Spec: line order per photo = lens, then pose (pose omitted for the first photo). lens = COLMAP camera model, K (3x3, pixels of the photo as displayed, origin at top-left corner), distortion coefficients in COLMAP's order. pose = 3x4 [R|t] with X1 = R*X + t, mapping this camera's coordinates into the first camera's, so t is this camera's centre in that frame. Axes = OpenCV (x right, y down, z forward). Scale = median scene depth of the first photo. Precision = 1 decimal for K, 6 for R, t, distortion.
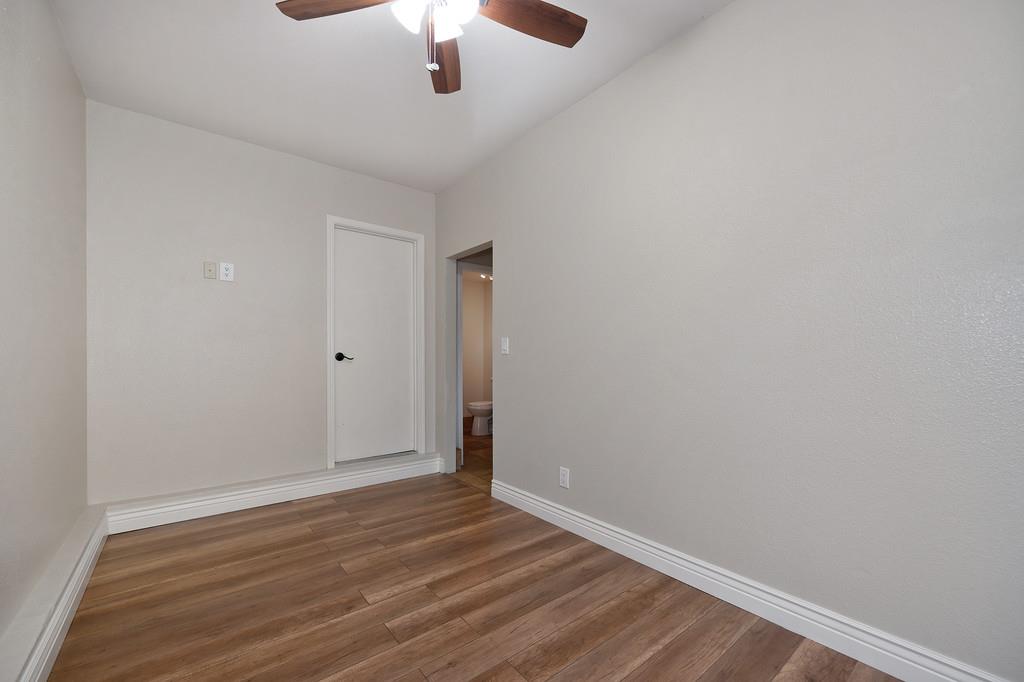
lens RADIAL K [[407.7, 0, 511.8], [0, 407.7, 348.4], [0, 0, 1]] dist [0.001660, -0.000159]
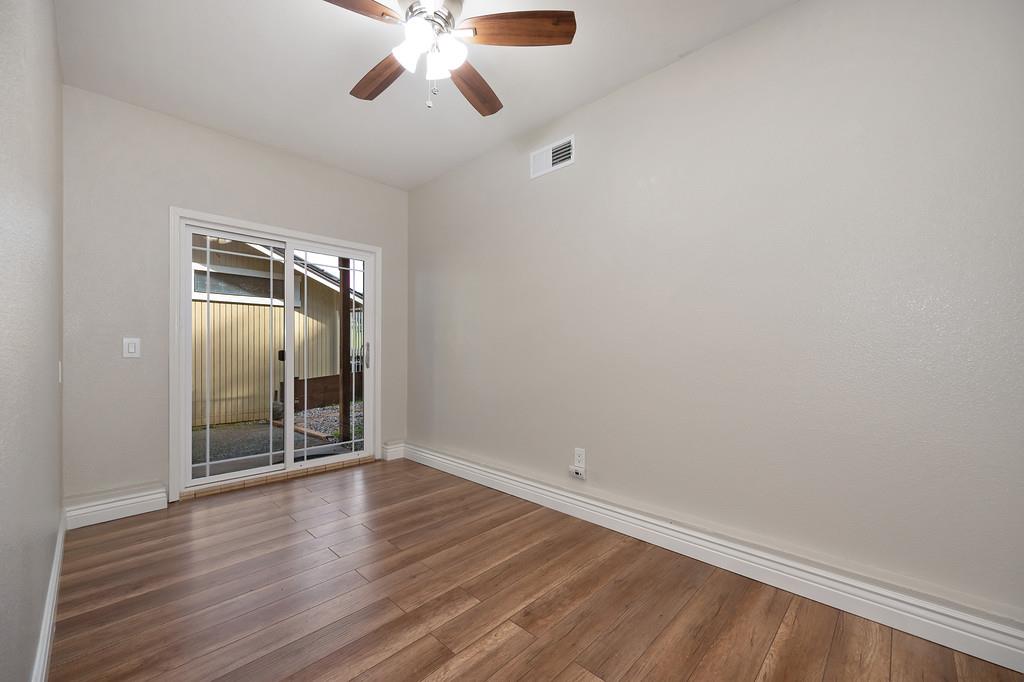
lens RADIAL K [[407.7, 0, 511.1], [0, 407.7, 347.0], [0, 0, 1]] dist [0.001660, -0.000159]
pose [[-0.991740, -0.001703, -0.128252, -0.243981], [0.001081, 0.999765, -0.021635, 0.044469], [0.128259, -0.021594, -0.991506, 1.976629]]
